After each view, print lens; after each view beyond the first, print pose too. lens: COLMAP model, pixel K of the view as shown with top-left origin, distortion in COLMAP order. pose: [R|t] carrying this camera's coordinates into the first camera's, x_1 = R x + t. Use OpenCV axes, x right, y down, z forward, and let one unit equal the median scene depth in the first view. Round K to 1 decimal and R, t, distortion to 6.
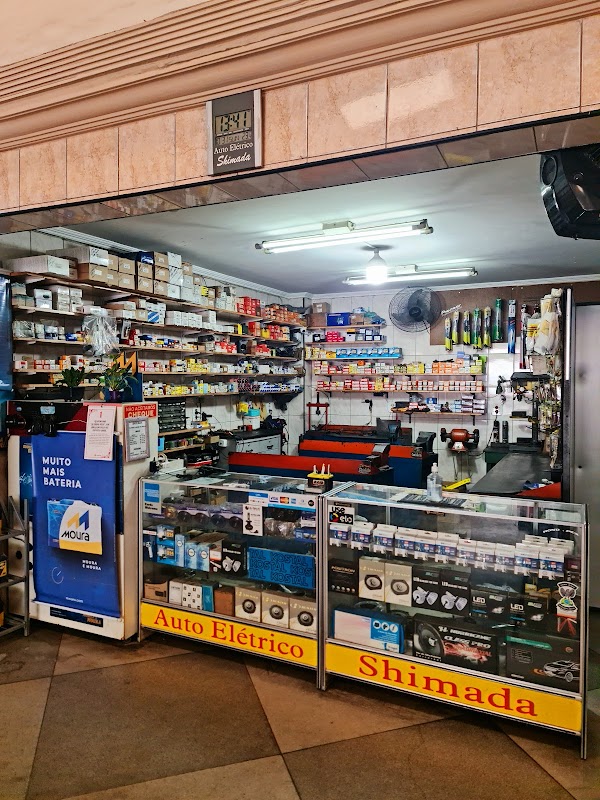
lens RADIAL K [[588.6, 0, 296.5], [0, 588.6, 399.5], [0, 0, 1]] dist [0.080106, -0.079564]
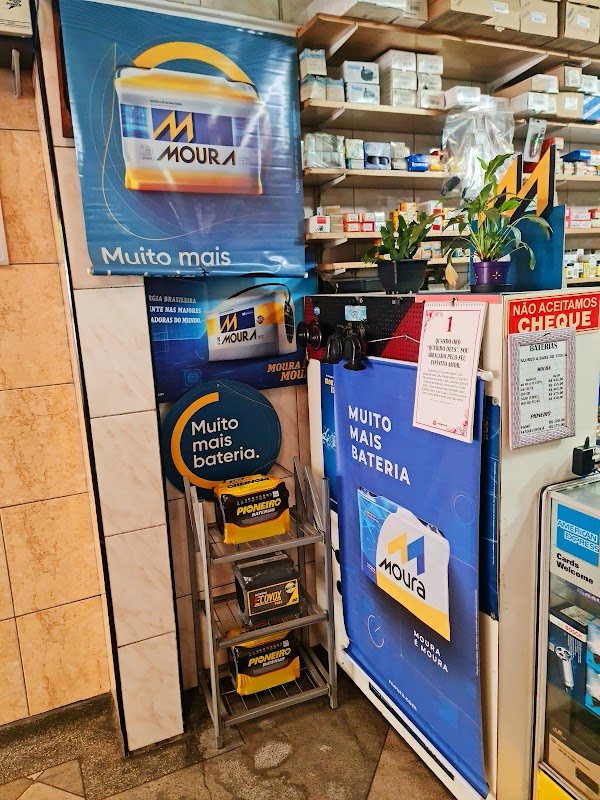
lens RADIAL K [[588.6, 0, 296.5], [0, 588.6, 399.5], [0, 0, 1]] dist [0.080106, -0.079564]
pose [[0.786625, 0.083203, -0.611800, -0.151717], [0.024637, 0.985860, 0.165751, 0.006276], [0.616940, -0.145456, 0.773452, 0.580280]]
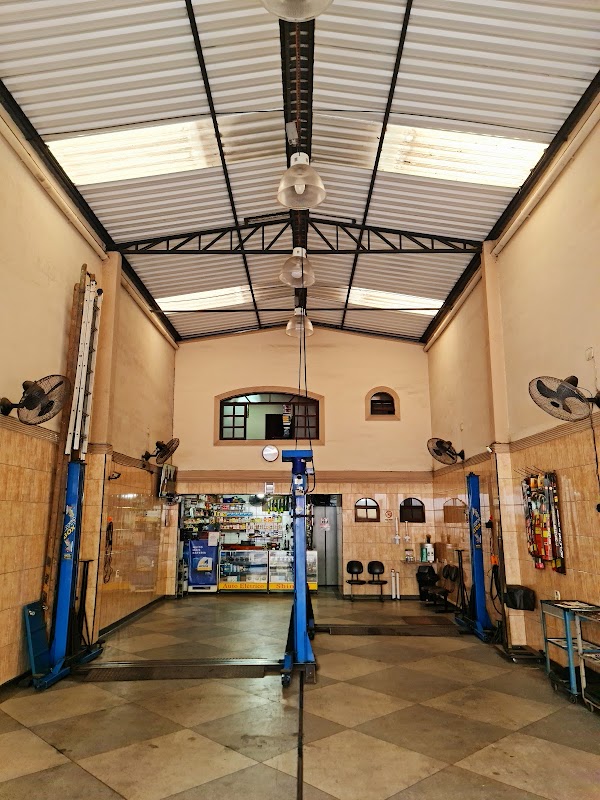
lens RADIAL K [[588.6, 0, 296.5], [0, 588.6, 399.5], [0, 0, 1]] dist [0.080106, -0.079564]
pose [[0.907438, 0.090637, 0.410293, -1.499605], [0.006206, 0.973460, -0.228771, 0.050687], [-0.420139, 0.210142, 0.882793, -2.950182]]
